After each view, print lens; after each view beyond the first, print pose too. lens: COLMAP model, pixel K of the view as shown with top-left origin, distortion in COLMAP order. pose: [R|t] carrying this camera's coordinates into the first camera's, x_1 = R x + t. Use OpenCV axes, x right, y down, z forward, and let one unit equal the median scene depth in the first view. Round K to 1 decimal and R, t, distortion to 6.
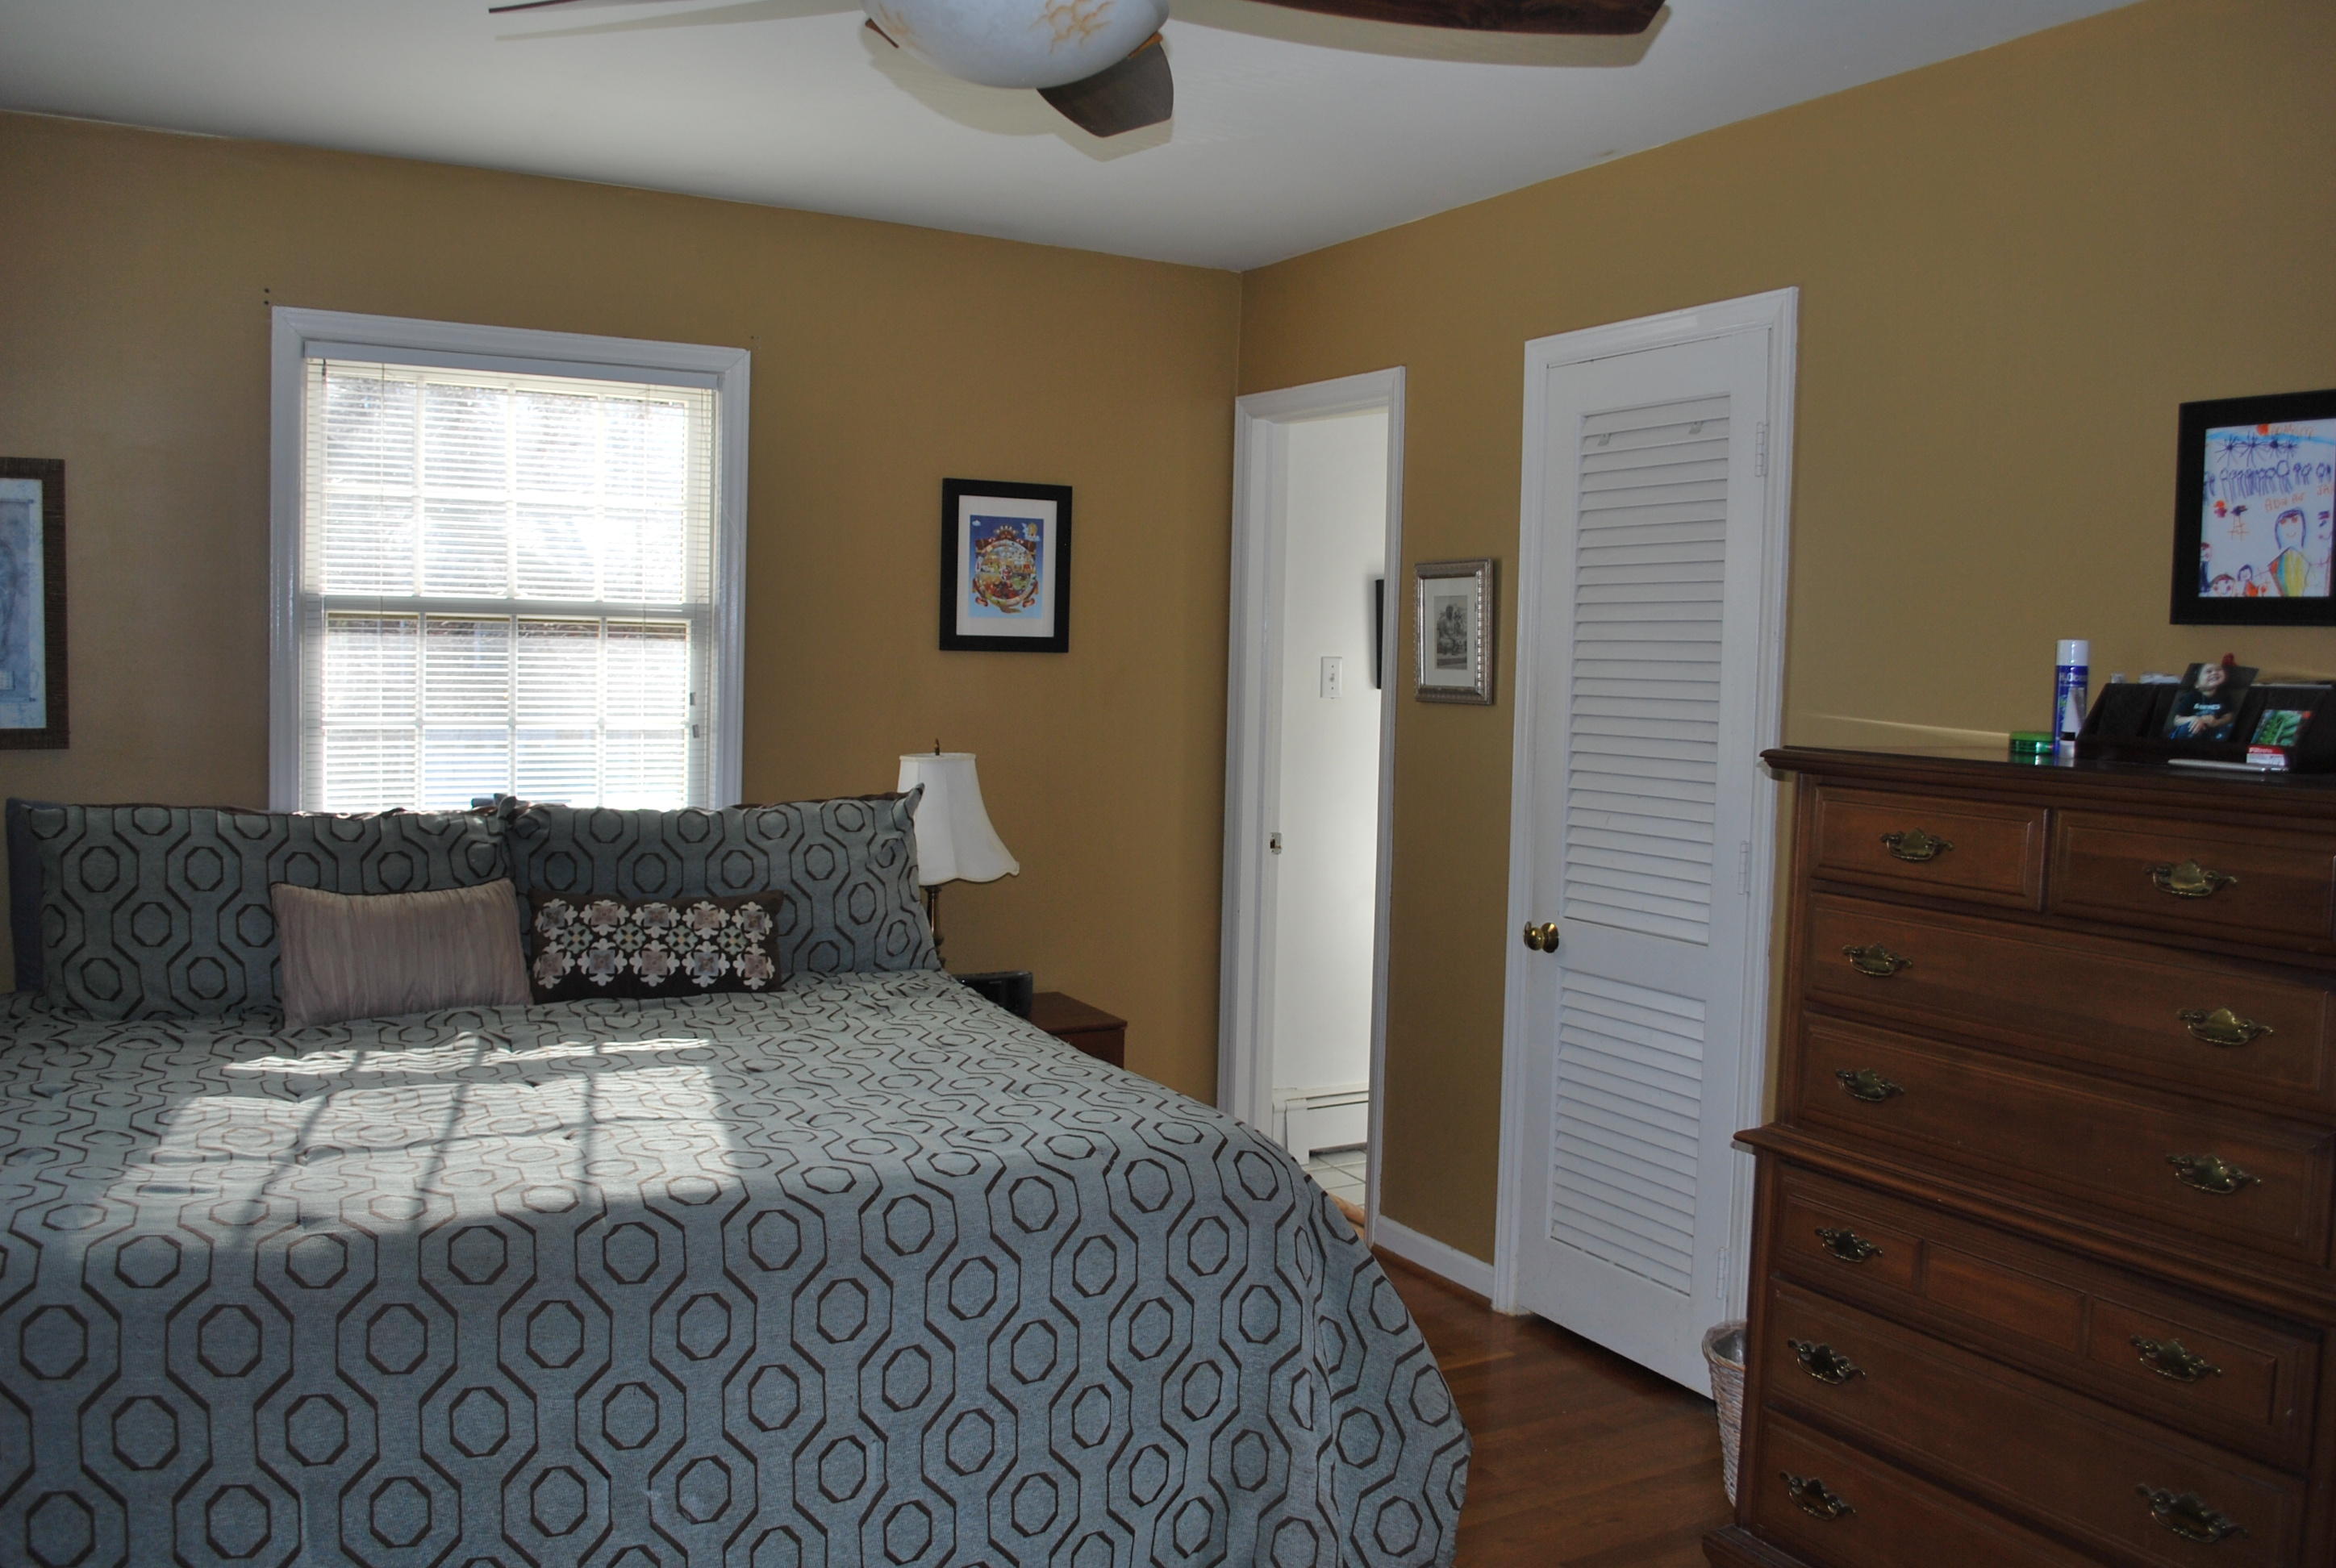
lens RADIAL K [[1868.3, 0, 1173.5], [0, 1868.3, 787.3], [0, 0, 1]] dist [-0.083616, 0.014311]
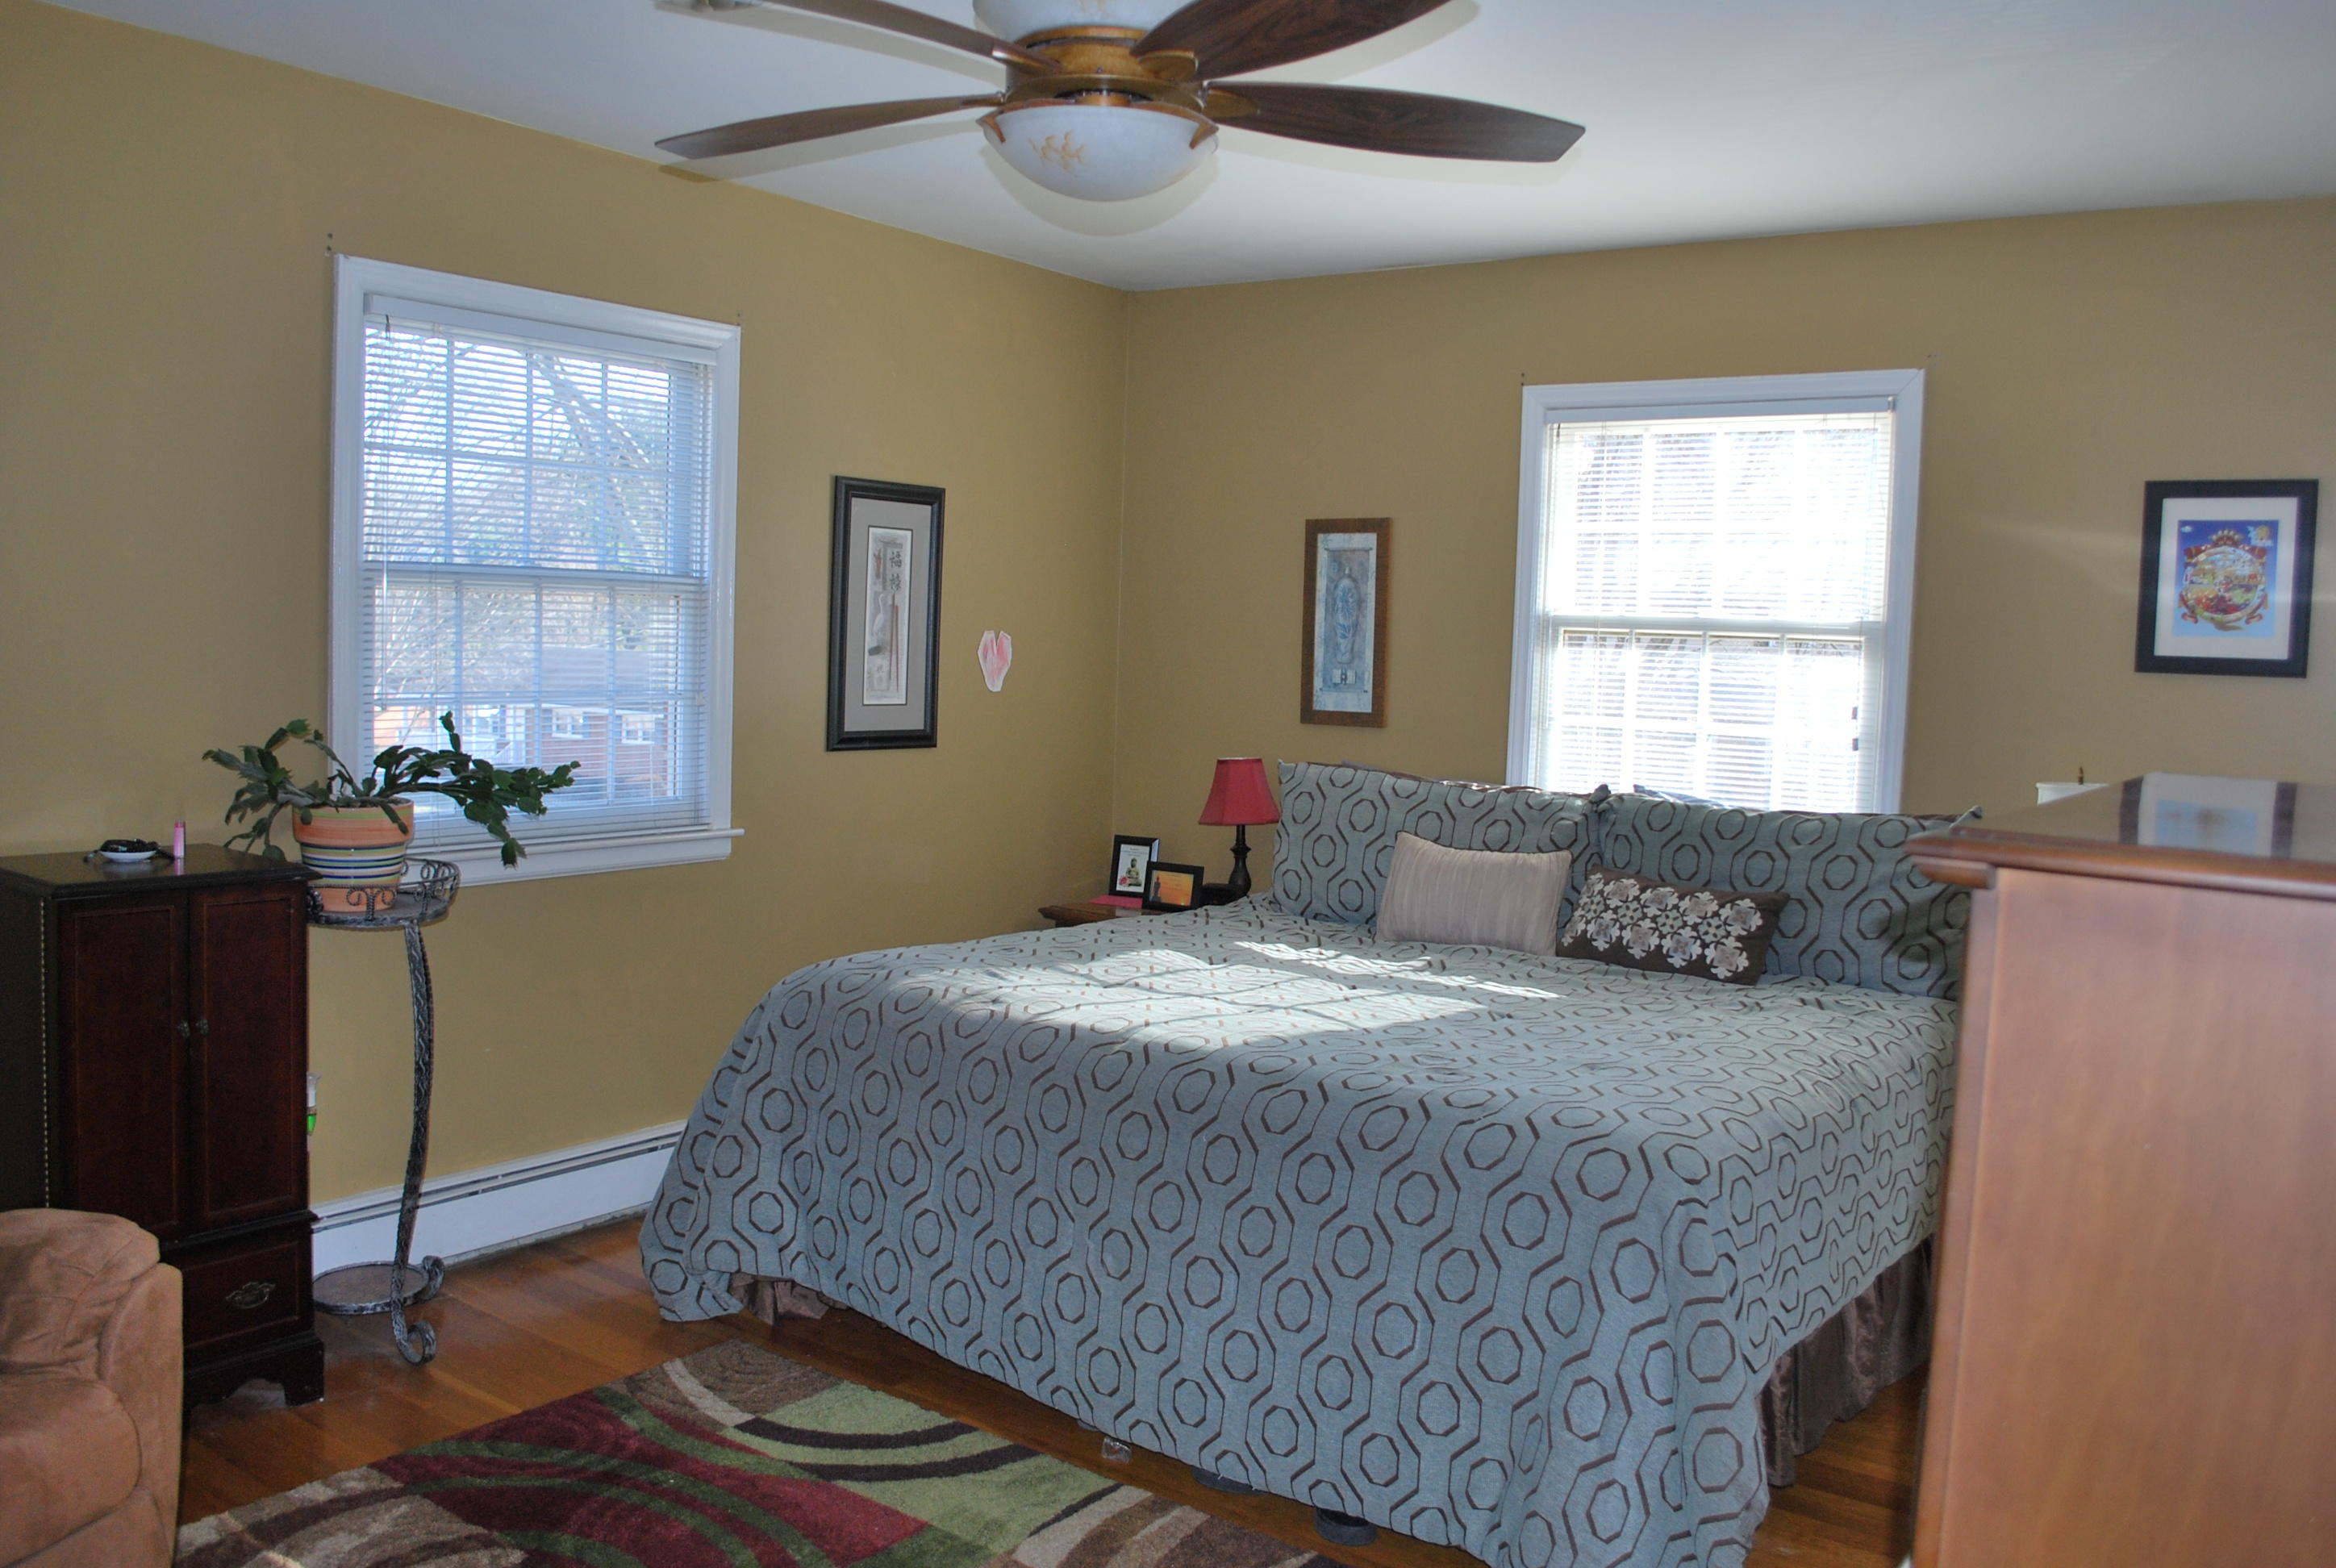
lens RADIAL K [[1868.3, 0, 1178.5], [0, 1868.3, 776.4], [0, 0, 1]] dist [-0.083616, 0.014311]
pose [[0.415536, 0.057737, -0.907742, 0.587161], [-0.088667, 0.995802, 0.022749, -0.002836], [0.905245, 0.071033, 0.418911, 0.260630]]
